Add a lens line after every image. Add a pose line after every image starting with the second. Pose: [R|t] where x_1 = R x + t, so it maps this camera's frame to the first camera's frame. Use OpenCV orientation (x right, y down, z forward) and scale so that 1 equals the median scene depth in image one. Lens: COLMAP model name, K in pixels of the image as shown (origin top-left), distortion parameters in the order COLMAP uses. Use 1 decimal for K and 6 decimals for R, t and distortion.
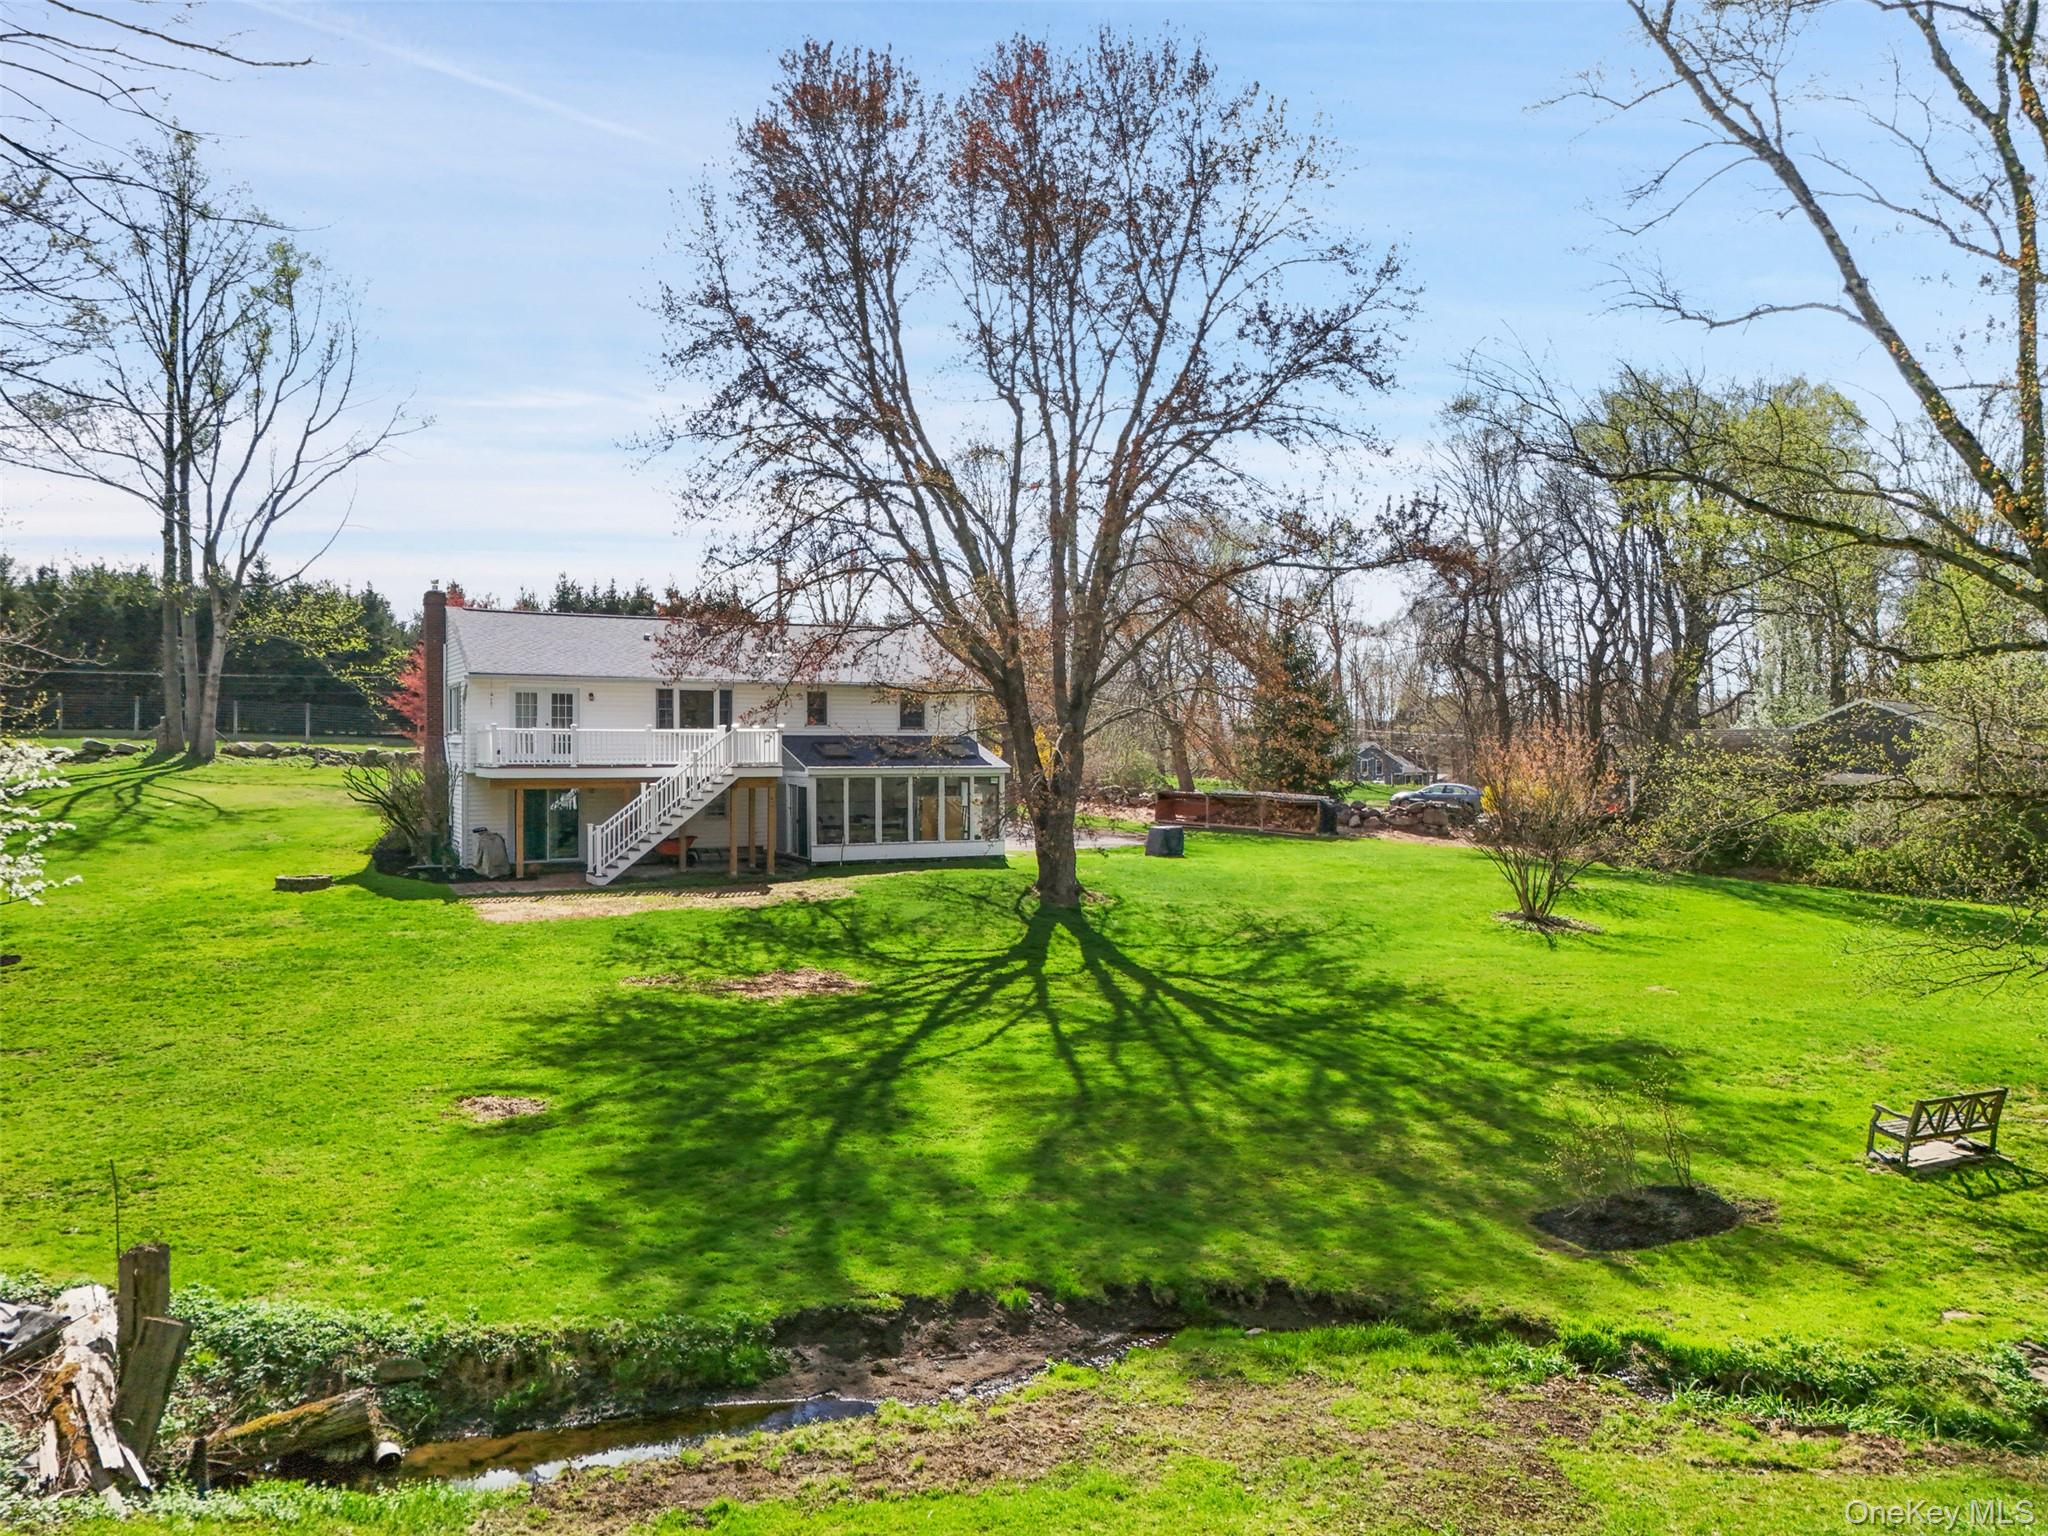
lens RADIAL K [[1394.7, 0, 1028.7], [0, 1394.7, 753.3], [0, 0, 1]] dist [0.000966, -0.000749]
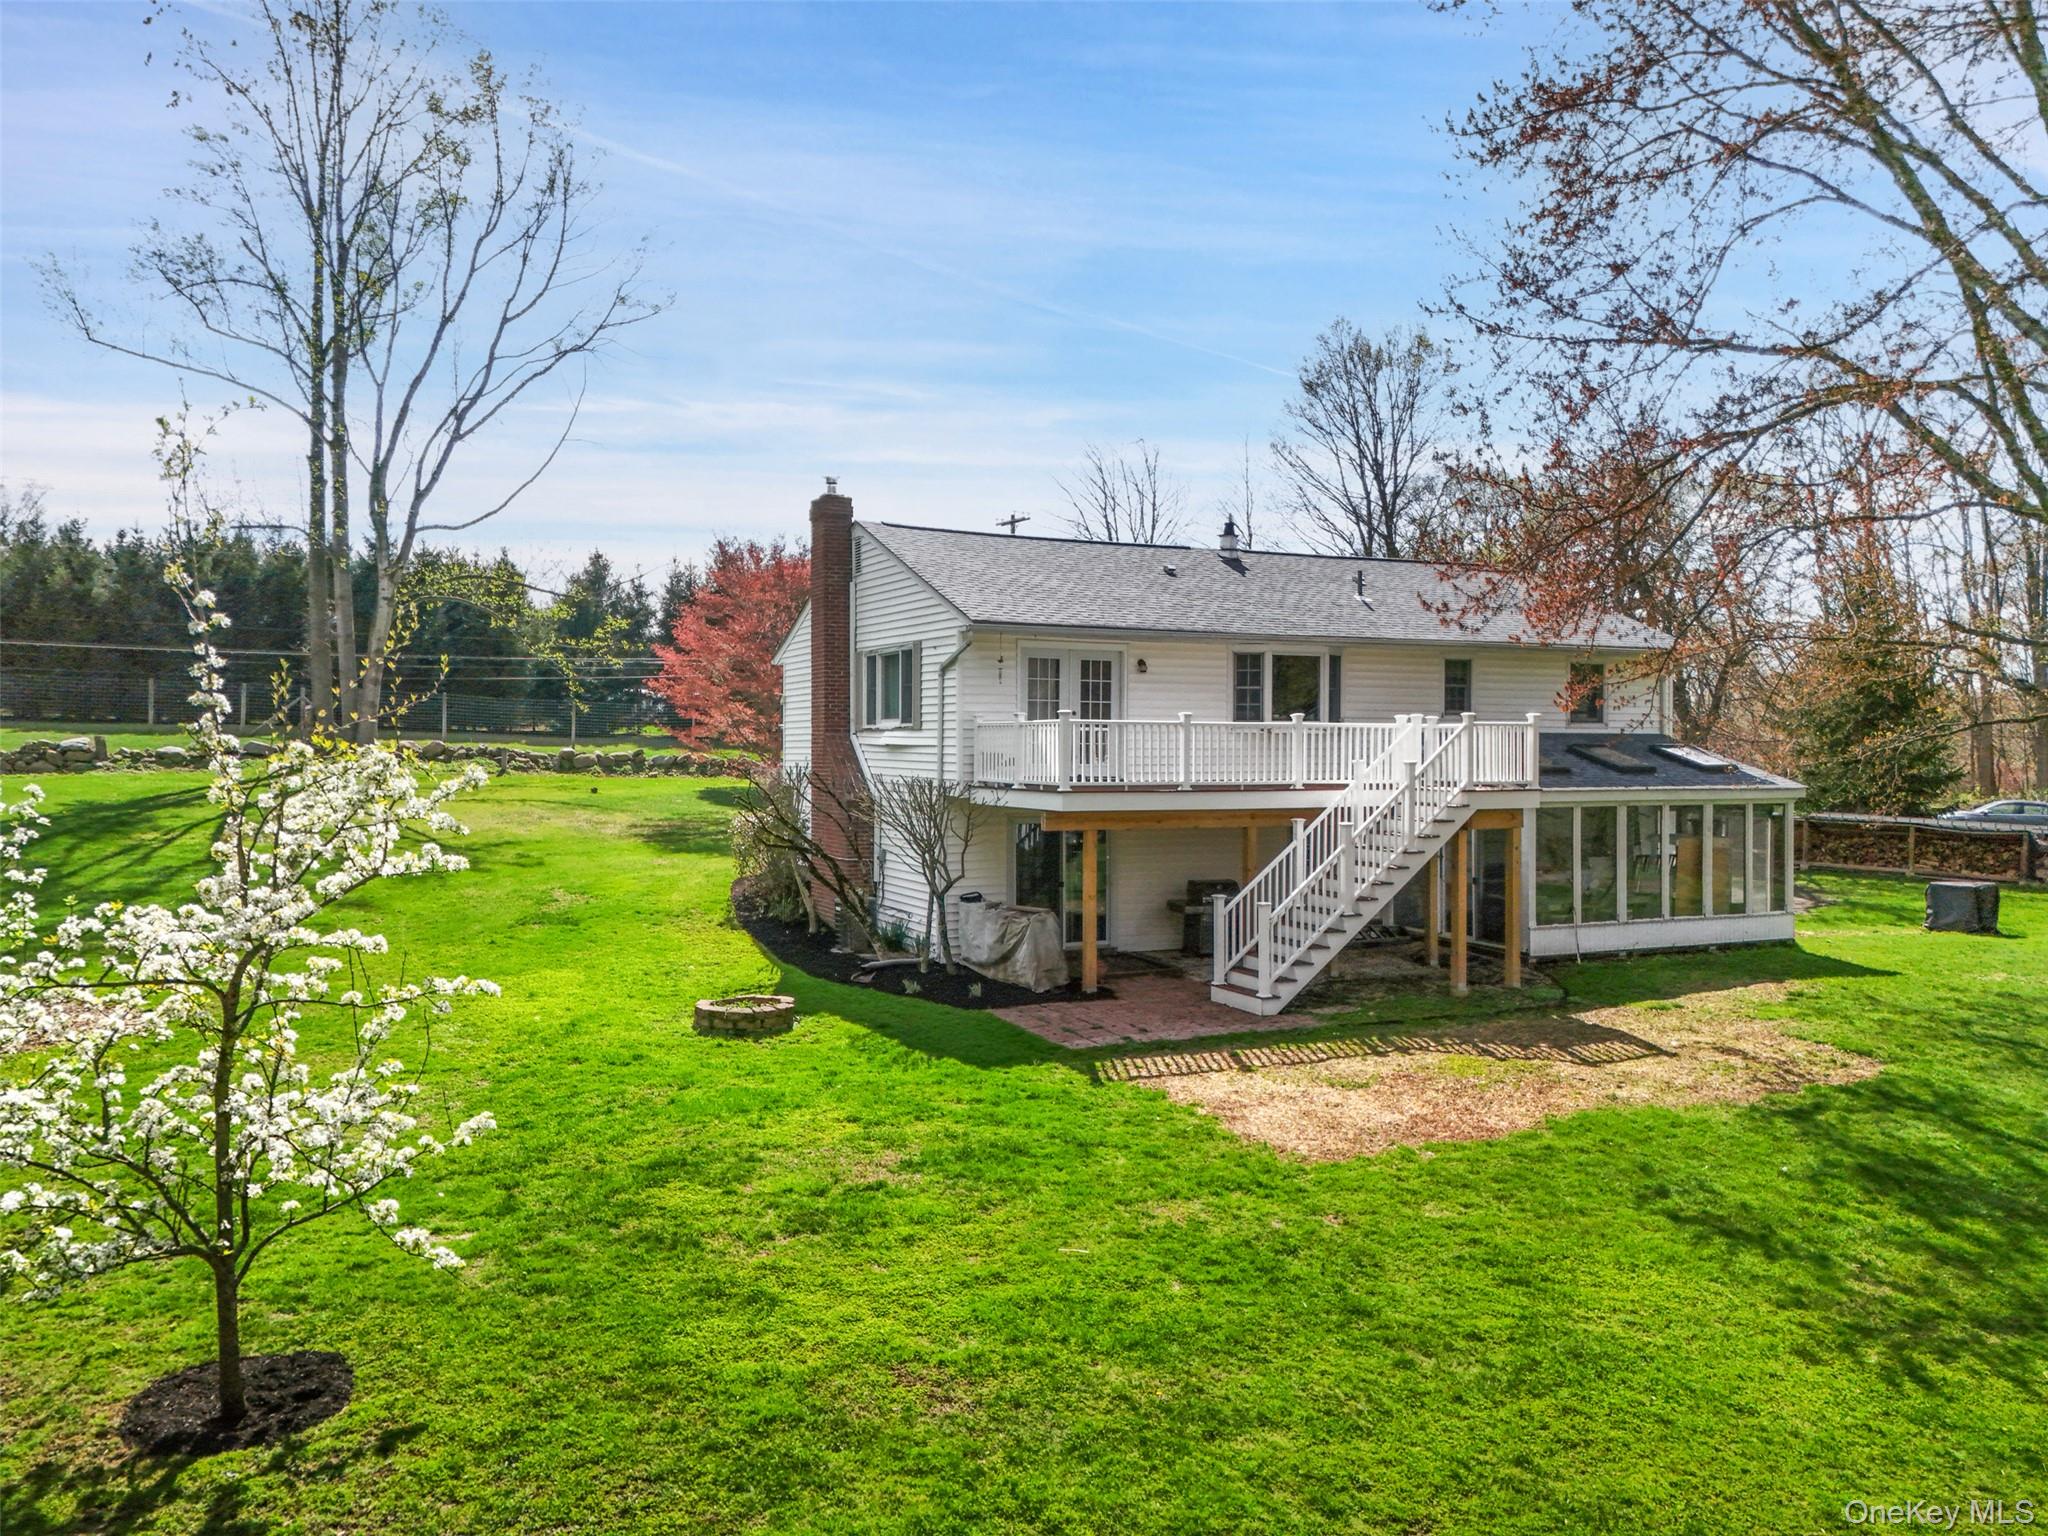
lens RADIAL K [[1466.8, 0, 1019.6], [0, 1466.8, 726.3], [0, 0, 1]] dist [0.070077, -0.057292]
pose [[0.998424, -0.000109, -0.056114, -0.210504], [-0.000790, 0.999872, -0.015995, -0.003627], [0.056109, 0.016014, 0.998296, 0.248218]]
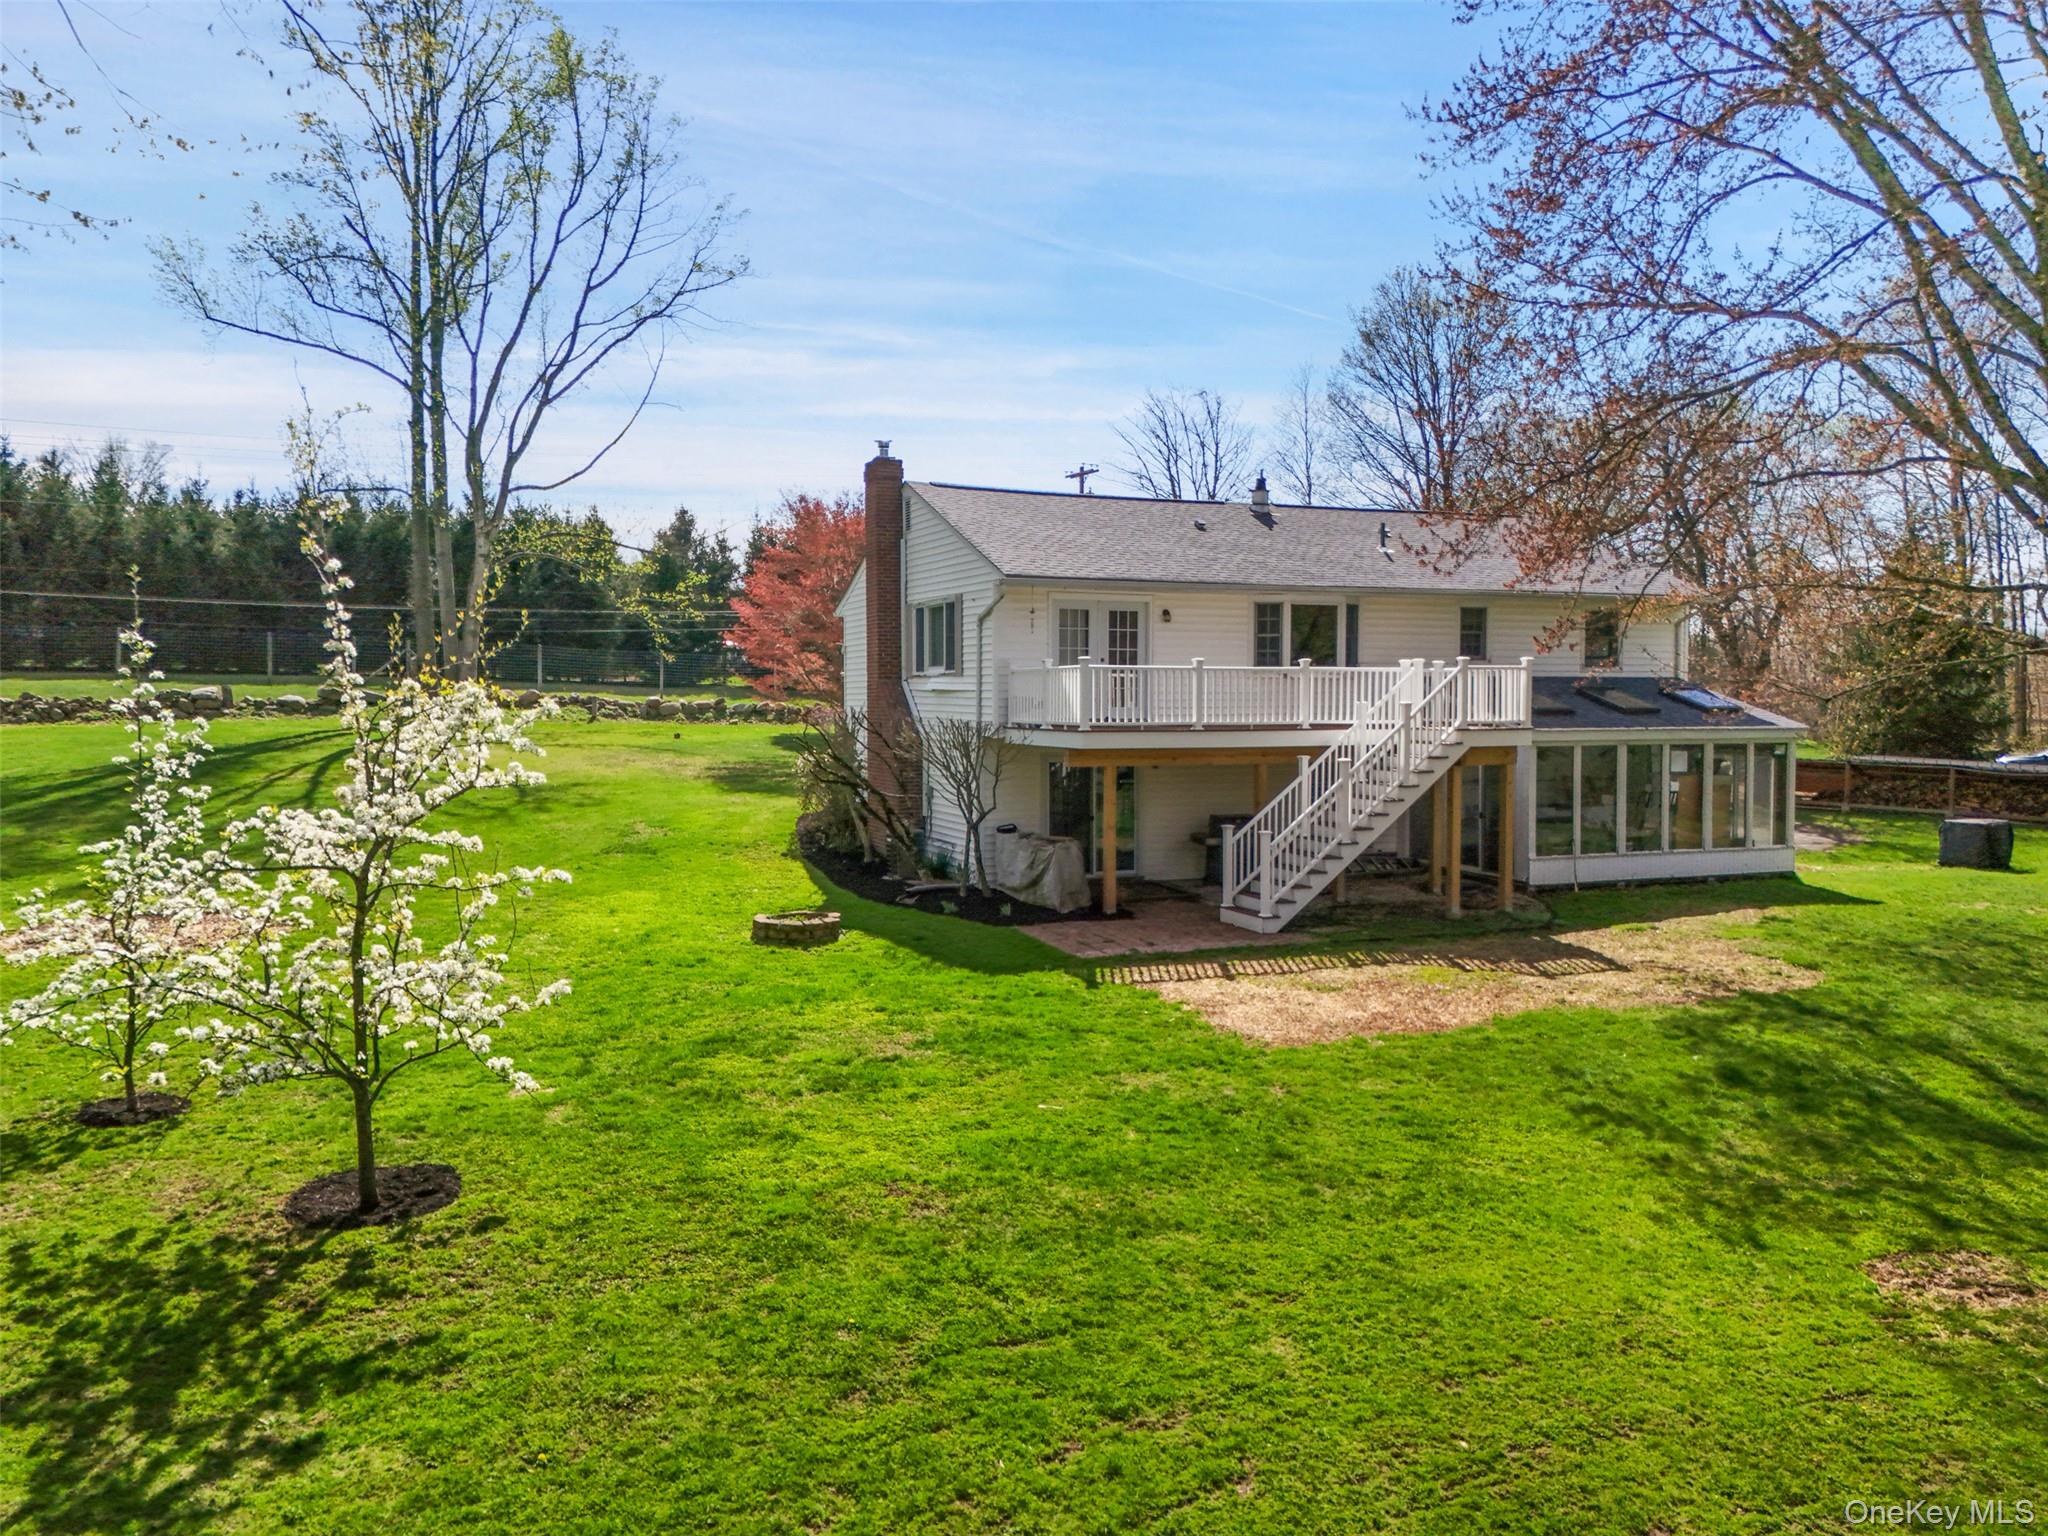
lens RADIAL K [[1466.8, 0, 1019.6], [0, 1466.8, 726.3], [0, 0, 1]] dist [0.070077, -0.057292]
pose [[0.993443, 0.000407, -0.114330, -0.193662], [0.001634, 0.999841, 0.017756, -0.001800], [0.114319, -0.017826, 0.993284, 0.216825]]
